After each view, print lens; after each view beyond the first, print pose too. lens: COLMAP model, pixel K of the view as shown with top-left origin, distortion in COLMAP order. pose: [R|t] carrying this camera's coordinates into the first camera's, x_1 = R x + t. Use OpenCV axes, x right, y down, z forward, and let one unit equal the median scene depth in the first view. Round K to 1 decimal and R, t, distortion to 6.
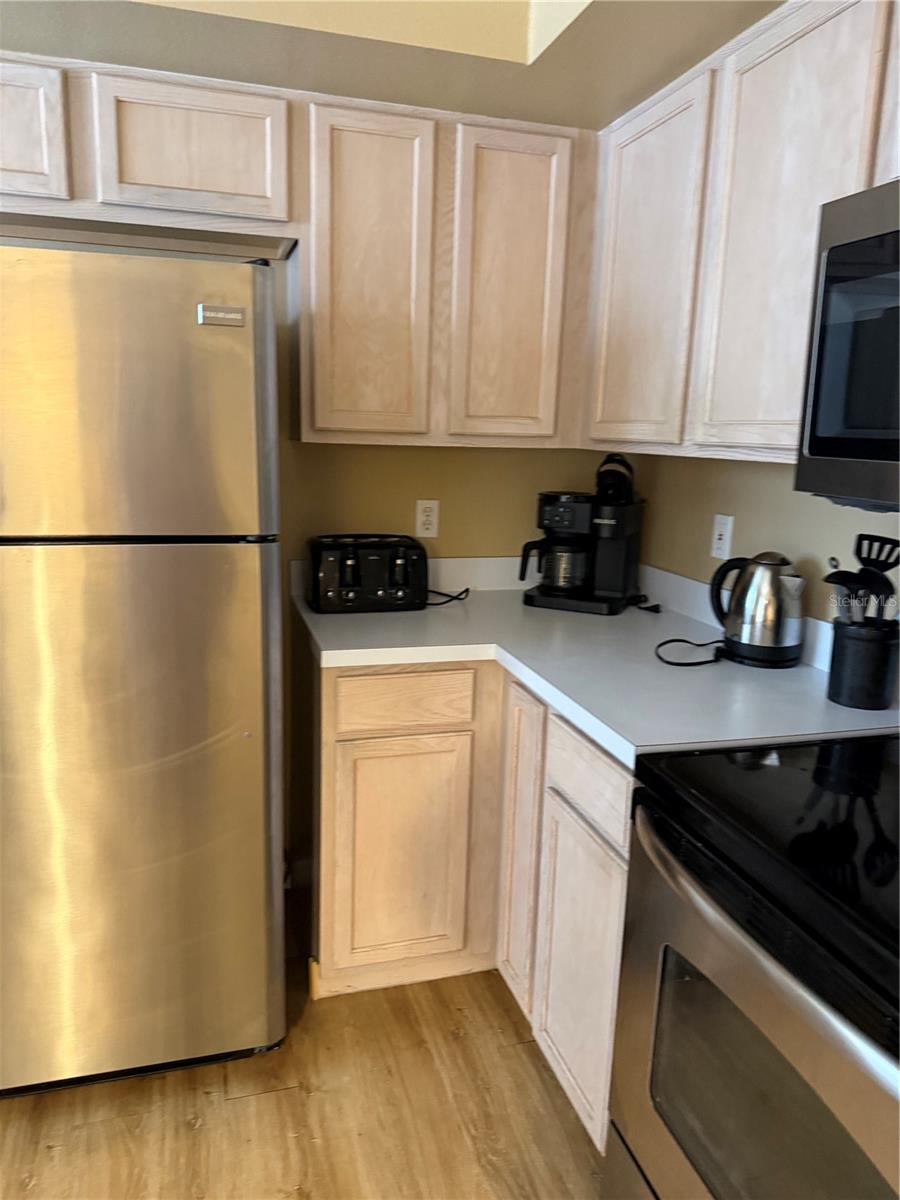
lens RADIAL K [[844.9, 0, 447.7], [0, 844.9, 604.7], [0, 0, 1]] dist [0.055480, -0.044458]
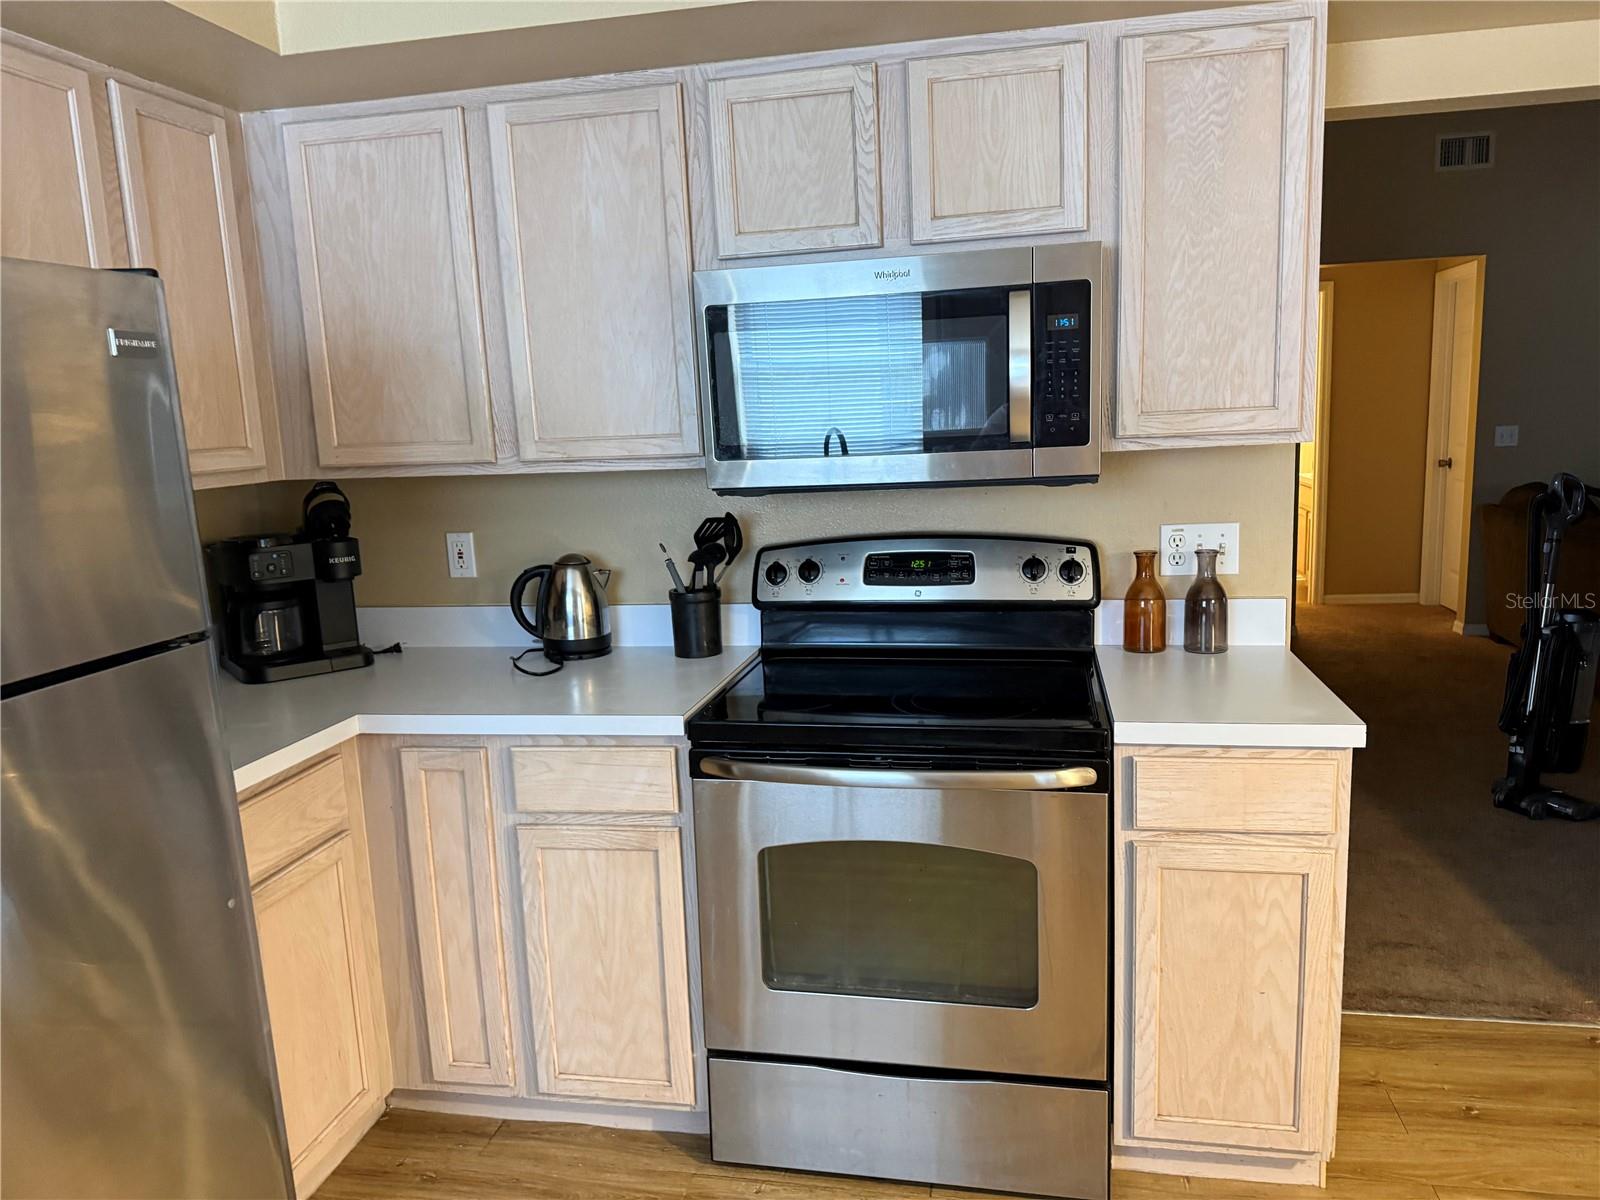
lens RADIAL K [[1126.6, 0, 800.0], [0, 1126.6, 600.0], [0, 0, 1]] dist [-0.006354, -0.006105]
pose [[0.468725, -0.191171, 0.862410, -0.670552], [0.229628, 0.969107, 0.090018, -0.063471], [-0.852976, 0.155840, 0.498142, 0.053670]]
